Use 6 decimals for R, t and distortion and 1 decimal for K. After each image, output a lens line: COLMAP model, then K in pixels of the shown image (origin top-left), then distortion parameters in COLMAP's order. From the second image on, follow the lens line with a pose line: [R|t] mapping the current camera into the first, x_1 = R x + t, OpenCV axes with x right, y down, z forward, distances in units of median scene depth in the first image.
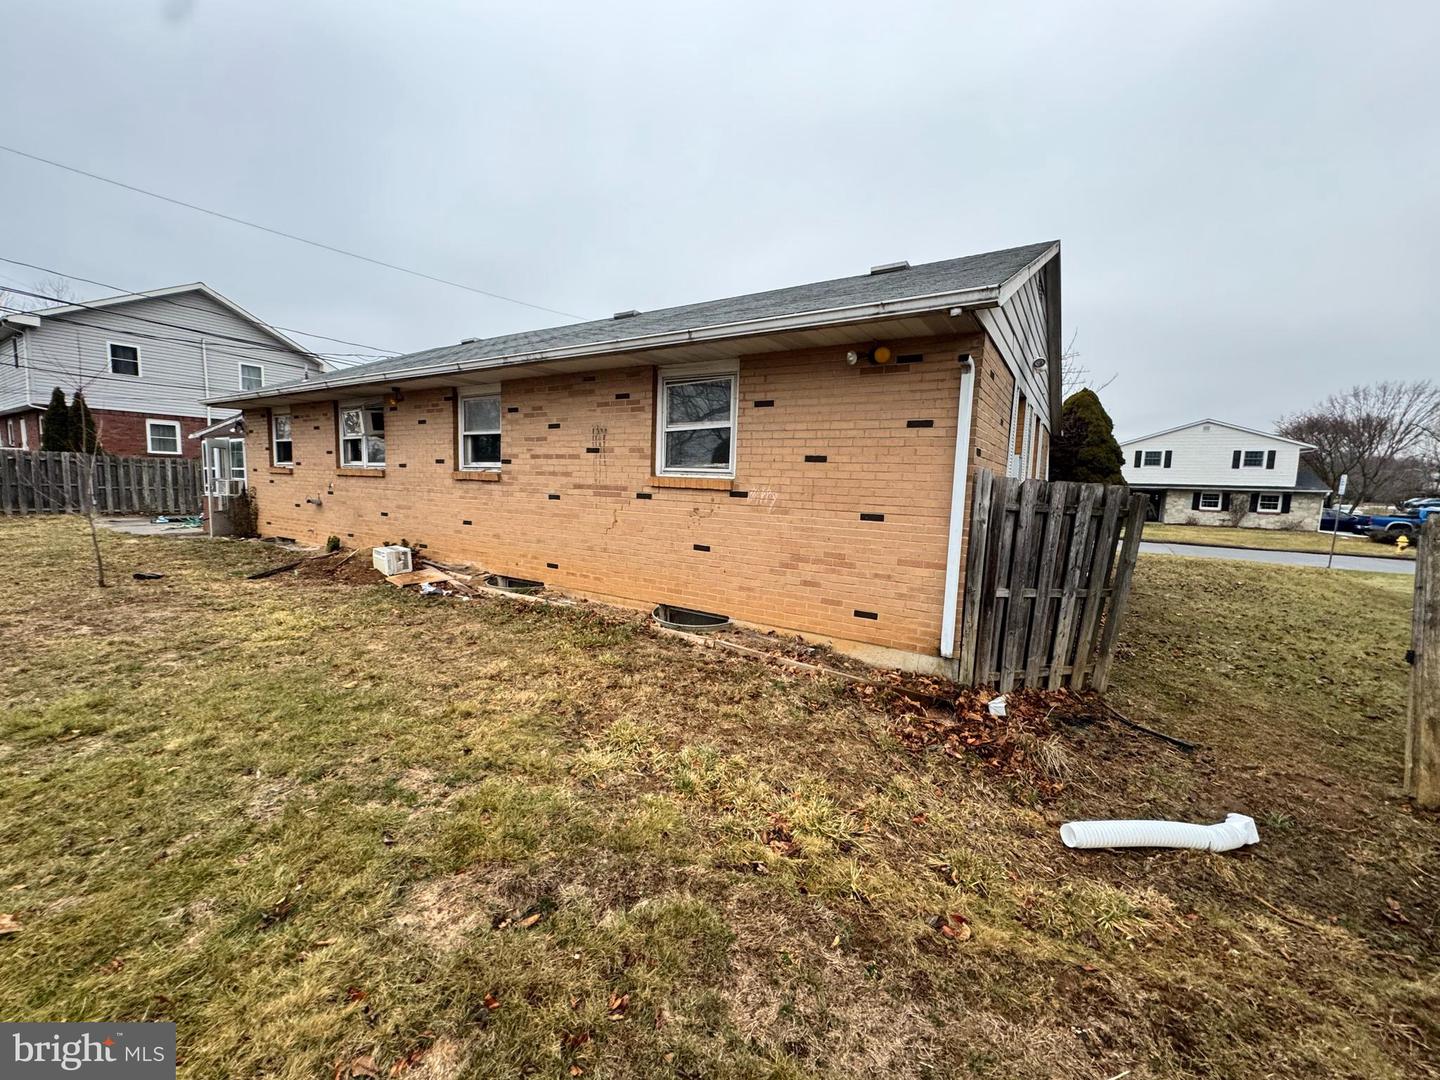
lens RADIAL K [[573.6, 0, 719.1], [0, 573.6, 547.1], [0, 0, 1]] dist [-0.000403, 0.000428]
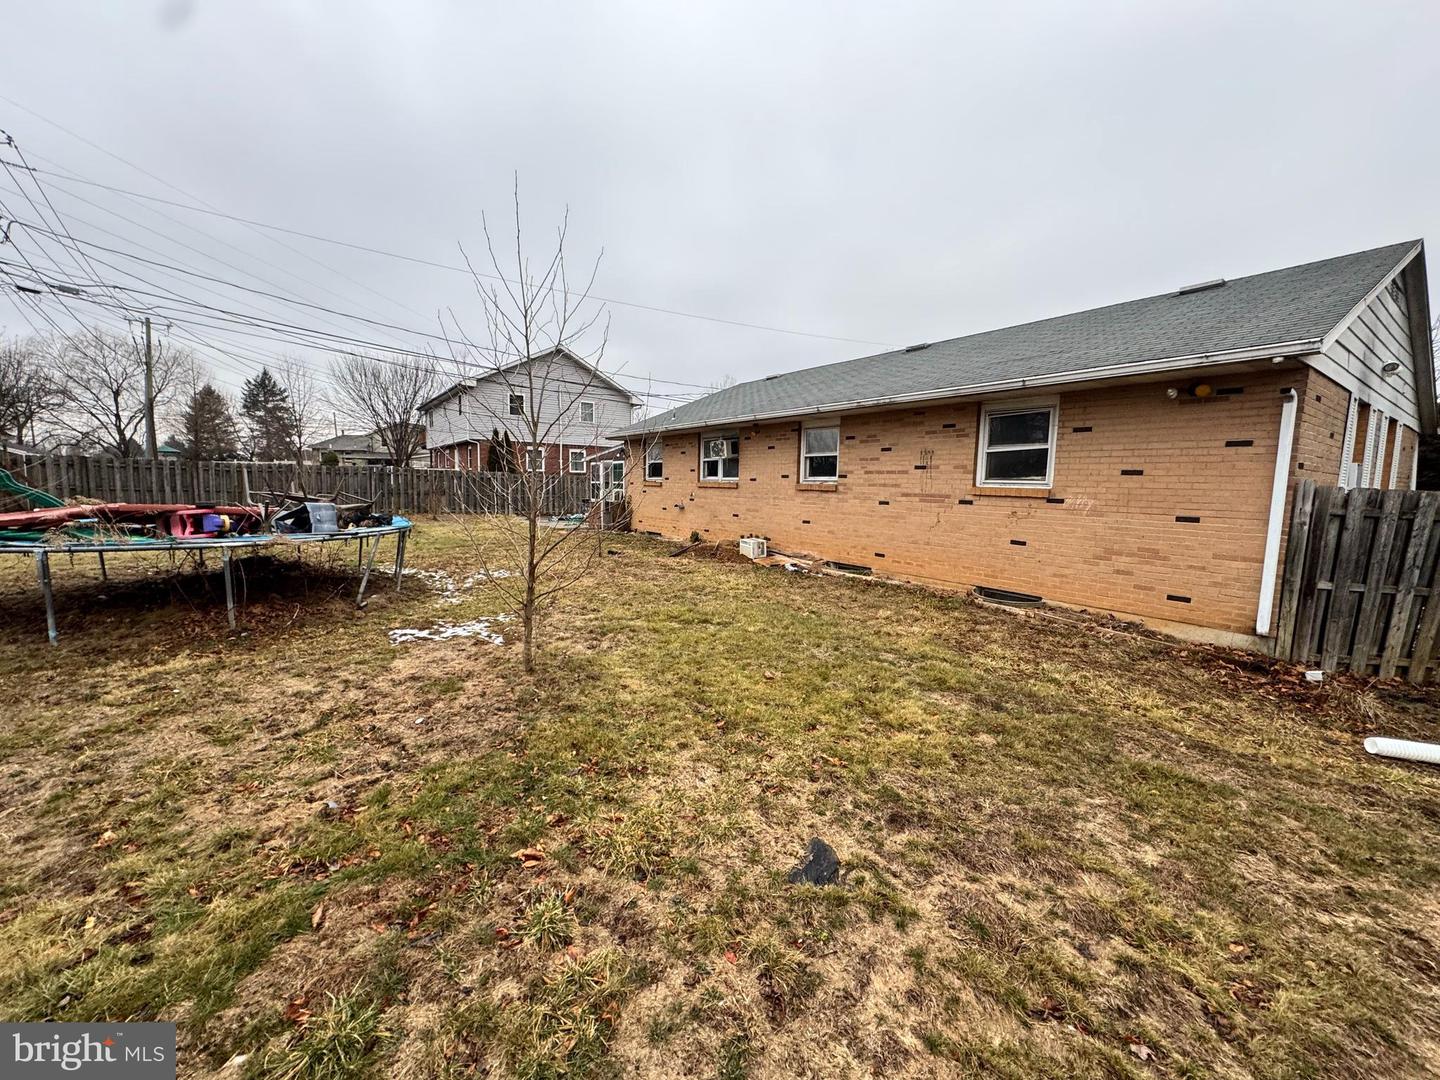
lens RADIAL K [[573.6, 0, 718.5], [0, 573.6, 543.3], [0, 0, 1]] dist [-0.000403, 0.000428]
pose [[0.926520, 0.028708, -0.375148, -0.194386], [-0.035457, 0.999310, -0.011097, 0.046251], [0.374571, 0.023583, 0.926898, -0.496258]]
